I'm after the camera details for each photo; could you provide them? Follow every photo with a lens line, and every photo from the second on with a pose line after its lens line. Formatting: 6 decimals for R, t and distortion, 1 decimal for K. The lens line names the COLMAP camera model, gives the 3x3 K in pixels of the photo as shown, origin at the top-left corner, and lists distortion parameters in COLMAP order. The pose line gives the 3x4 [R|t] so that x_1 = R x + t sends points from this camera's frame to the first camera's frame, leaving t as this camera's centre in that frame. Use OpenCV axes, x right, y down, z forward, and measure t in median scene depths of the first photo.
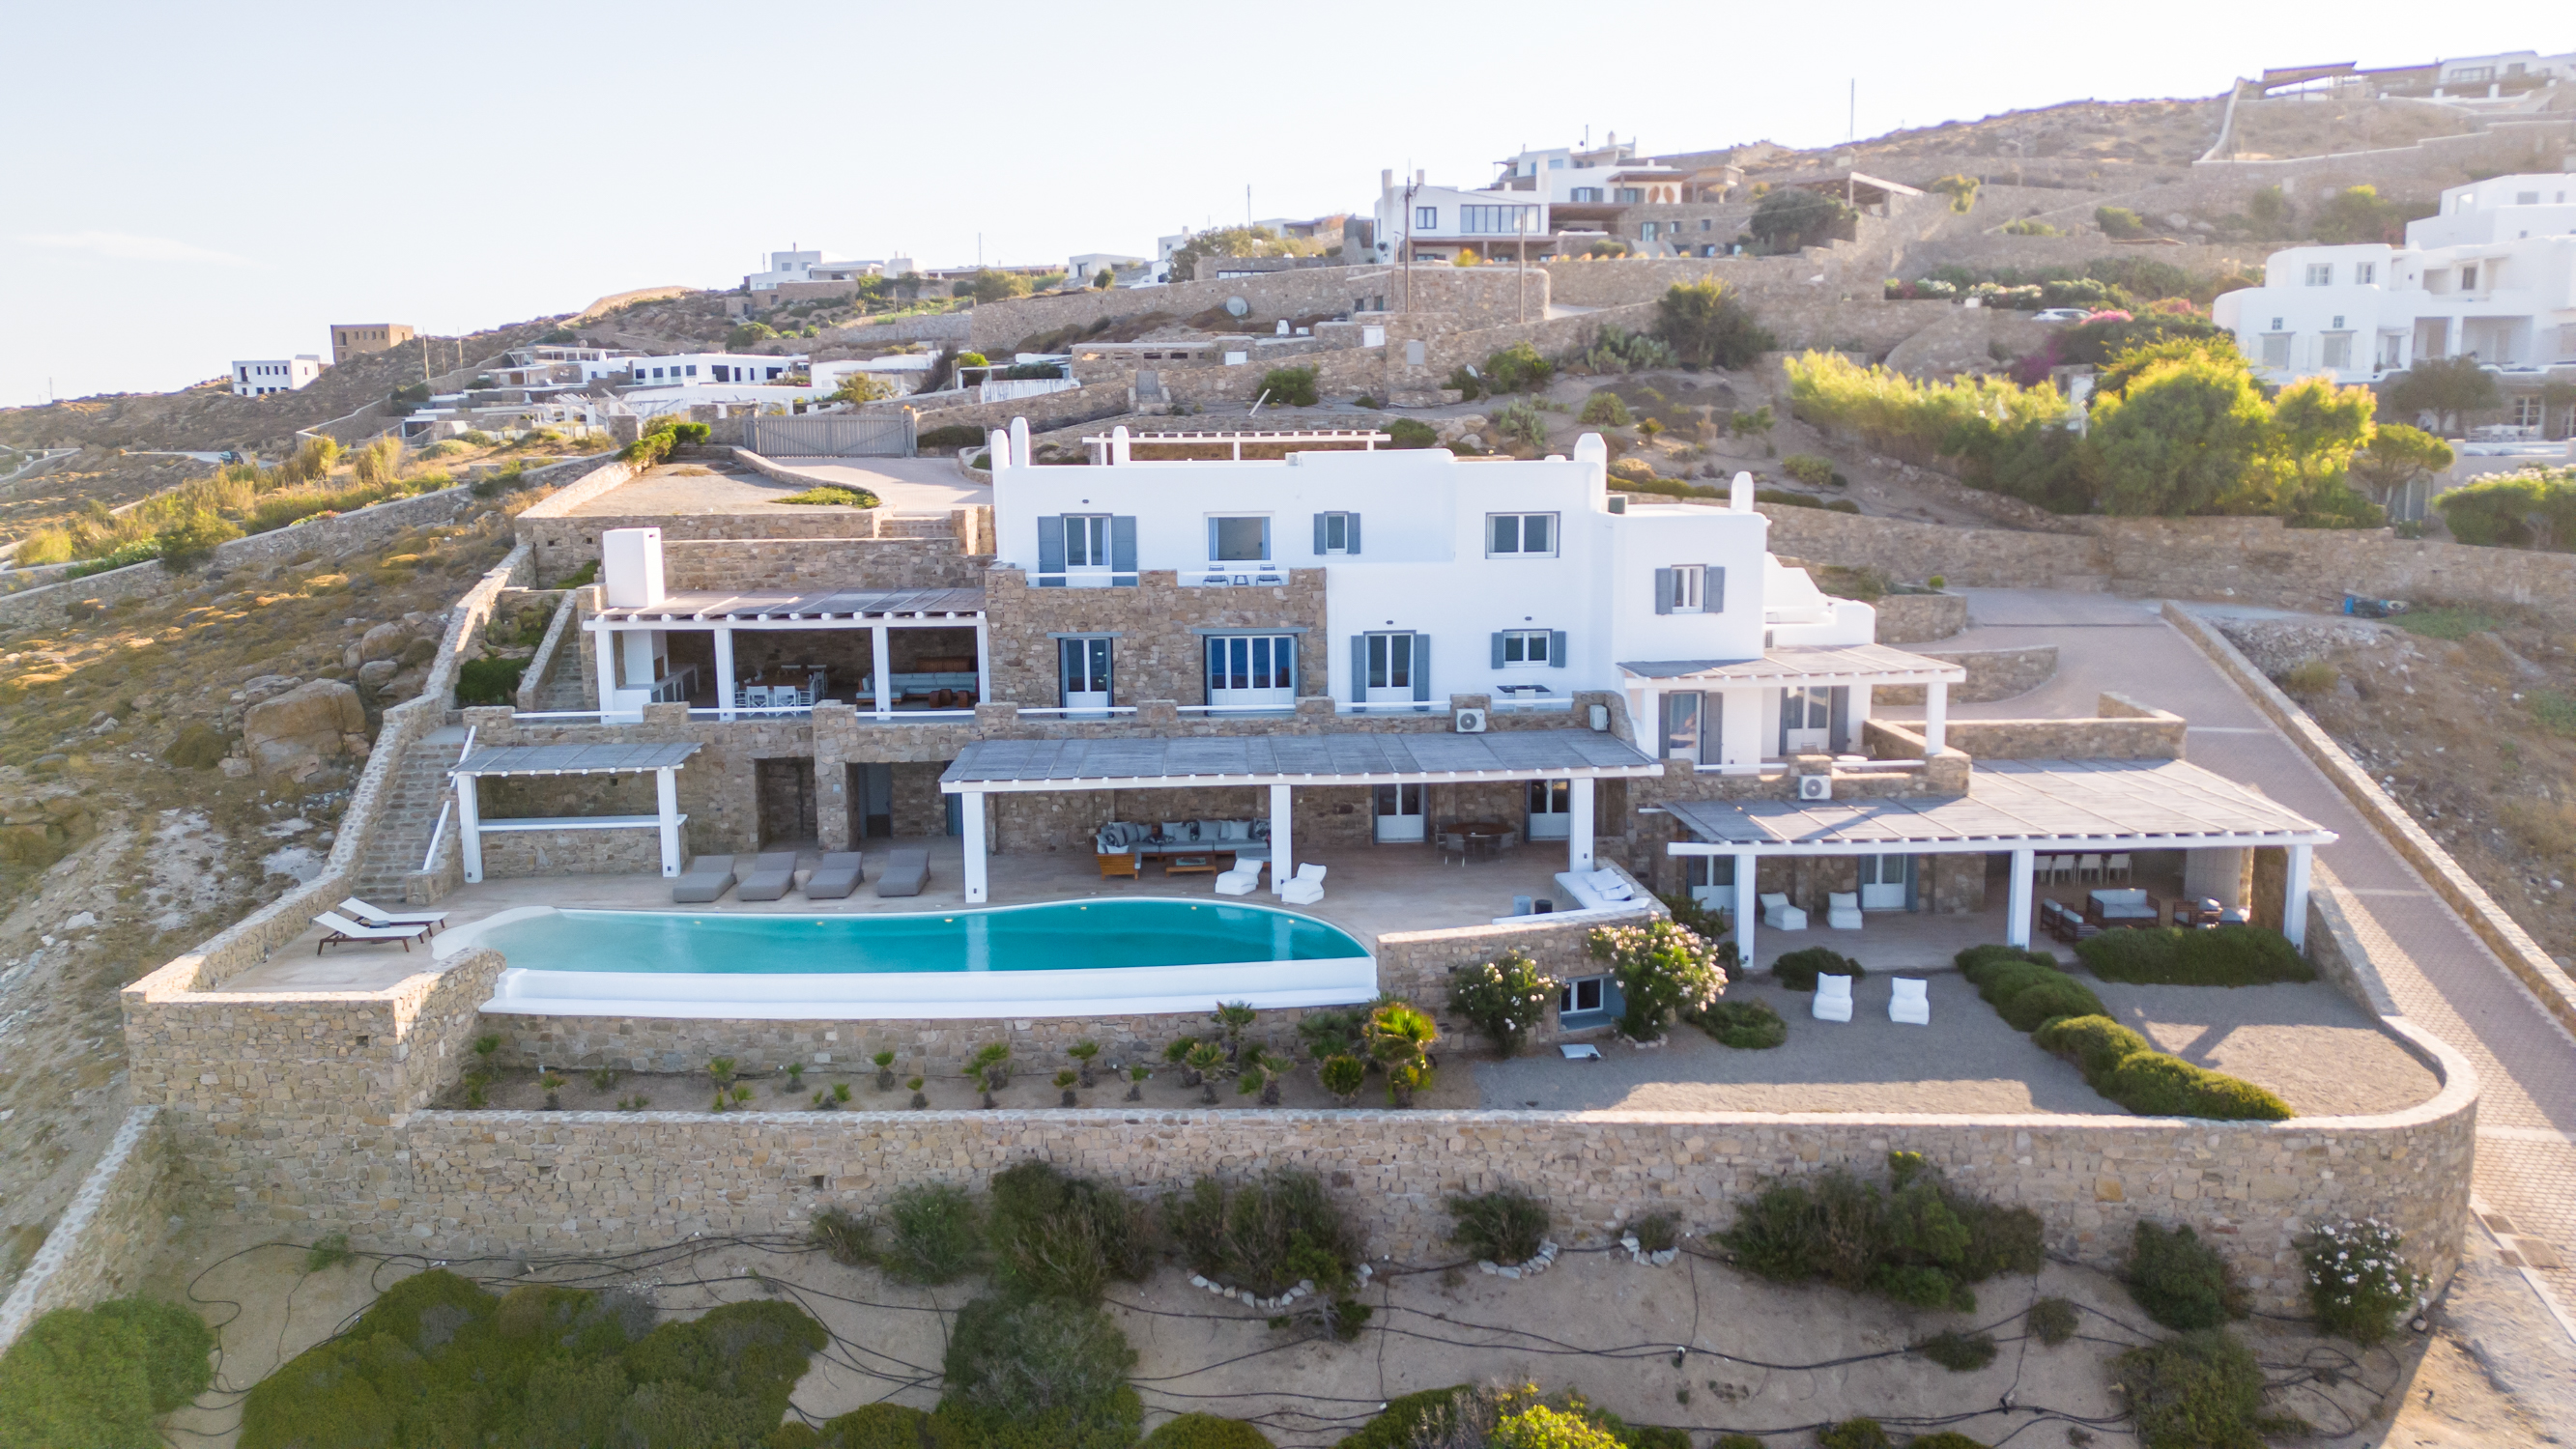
lens RADIAL K [[1789.2, 0, 1297.5], [0, 1789.2, 720.4], [0, 0, 1]] dist [0.072217, -0.066589]
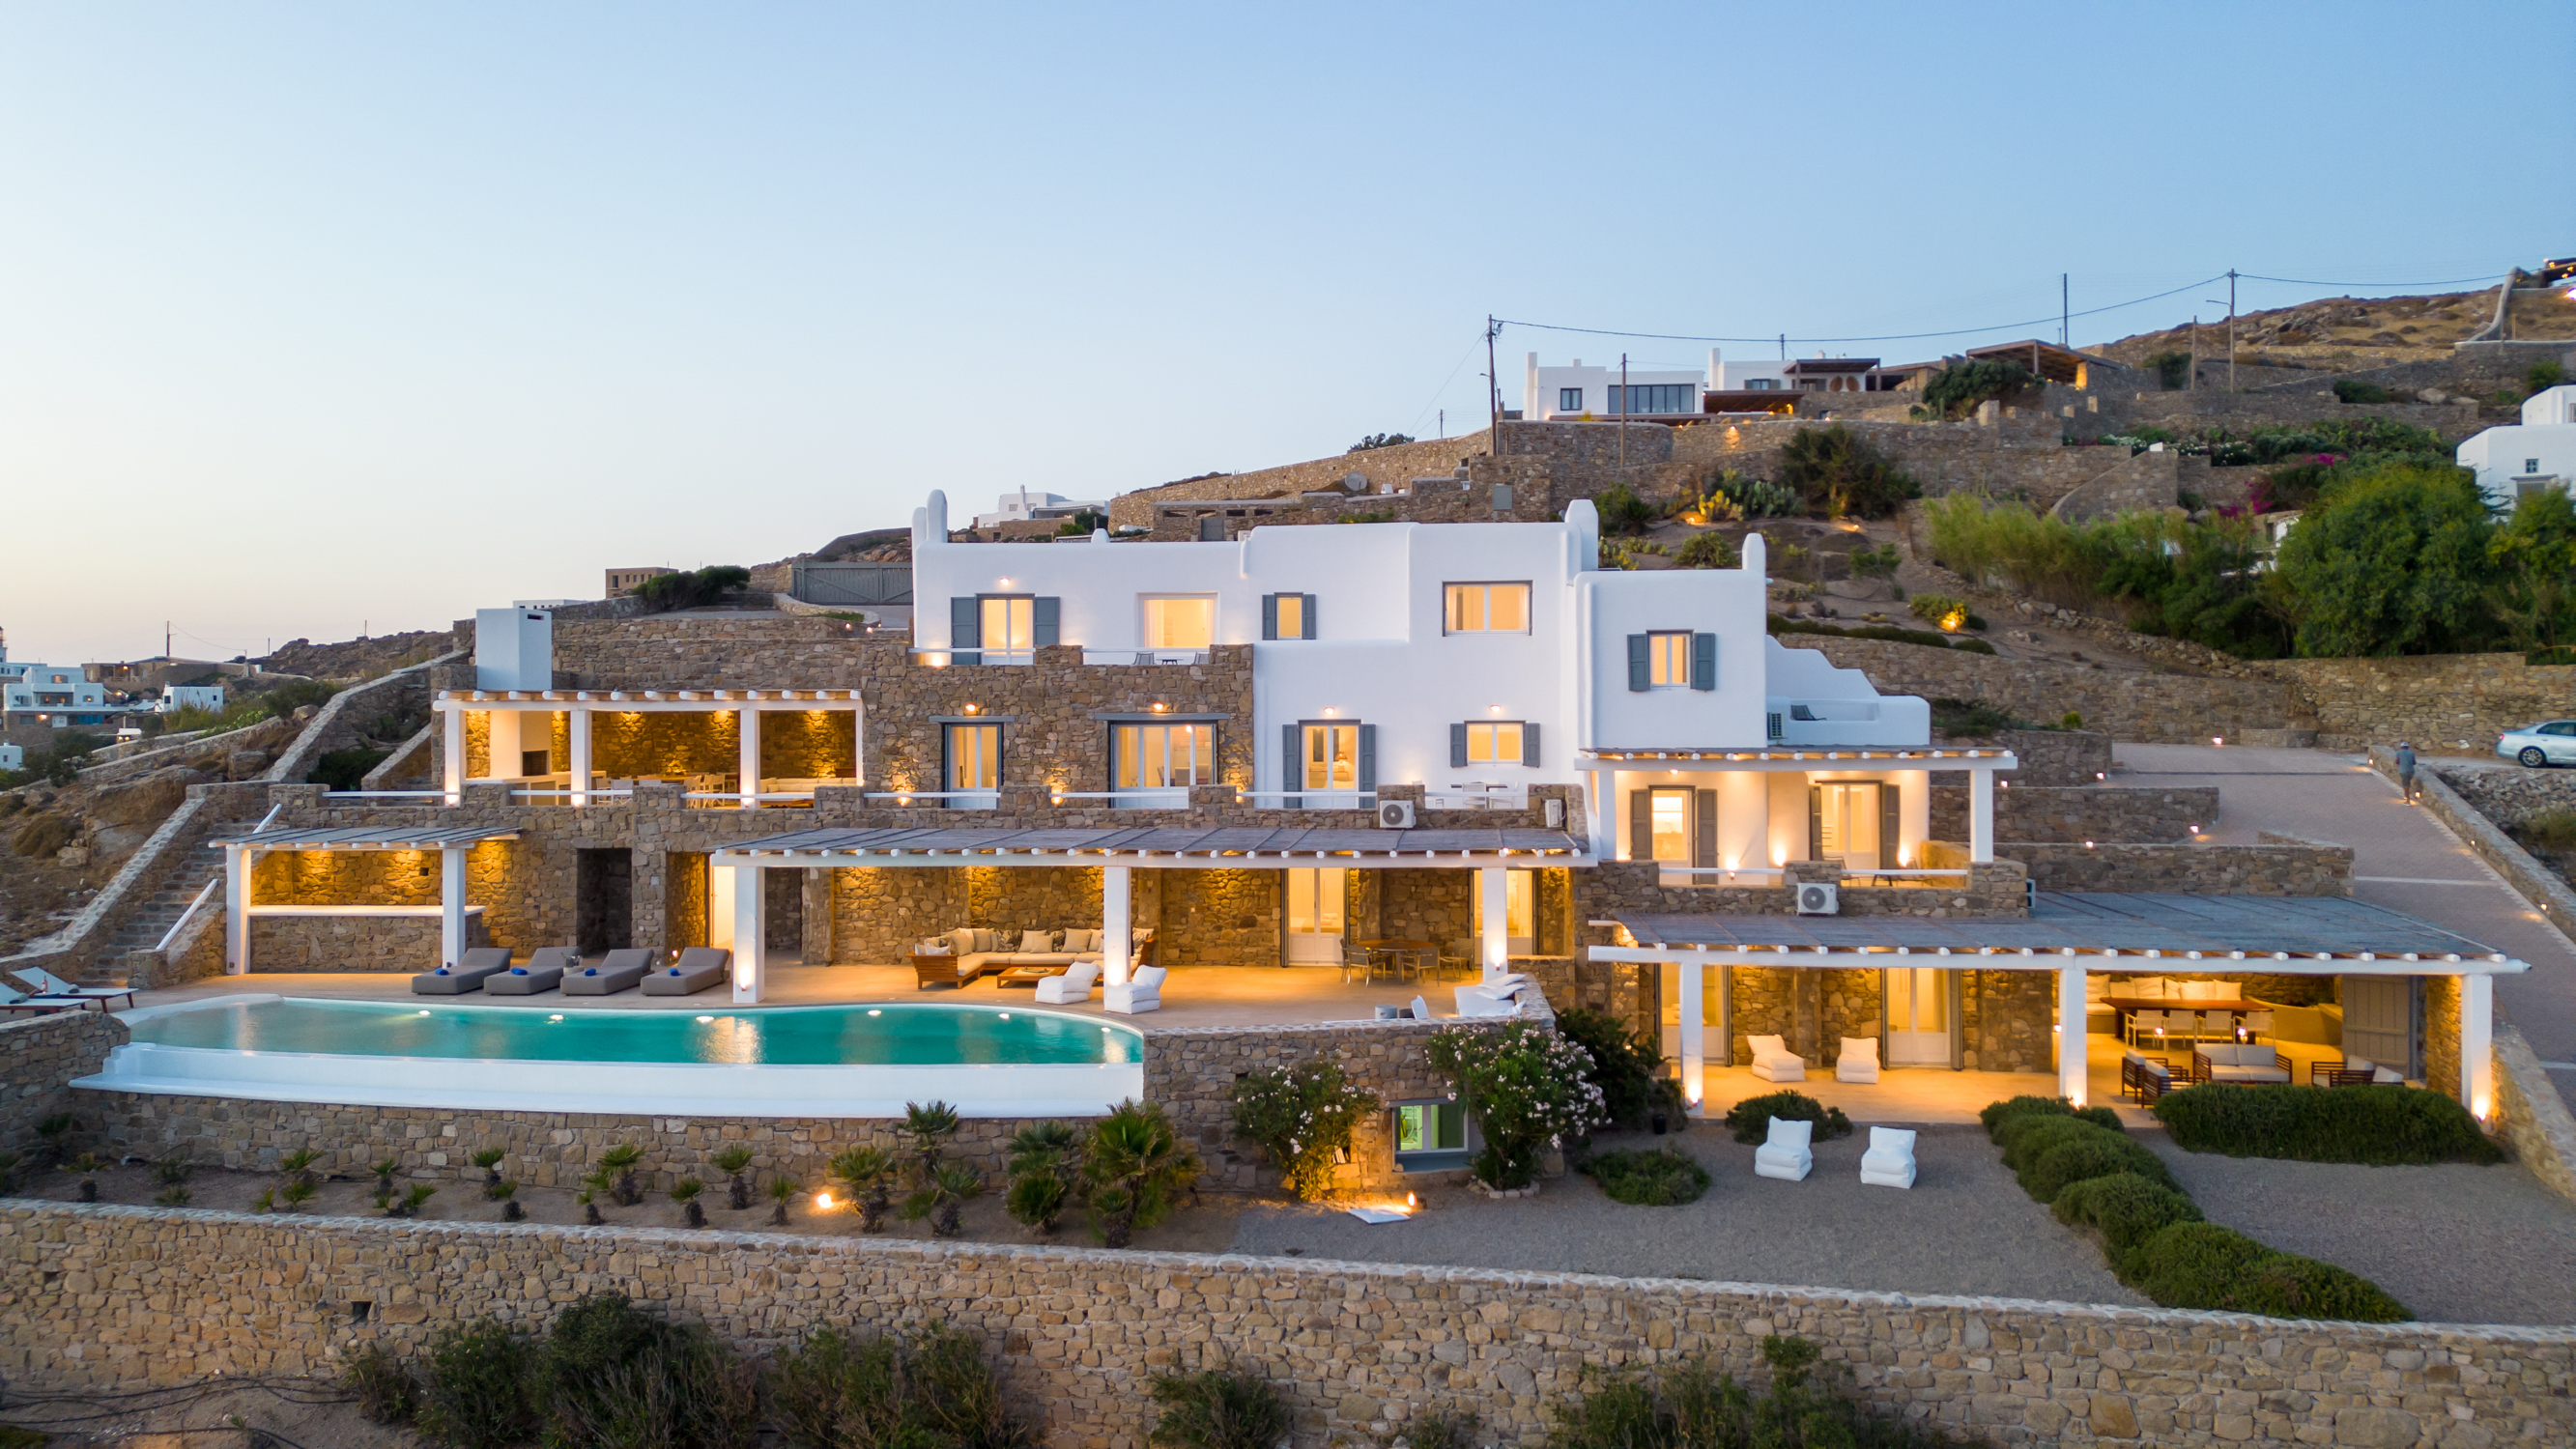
lens RADIAL K [[1789.2, 0, 1297.5], [0, 1789.2, 720.4], [0, 0, 1]] dist [0.072217, -0.066589]
pose [[0.989643, 0.007034, -0.143381, 0.221352], [-0.027633, 0.989454, -0.142190, 0.098280], [0.140868, 0.144679, 0.979400, 0.240752]]
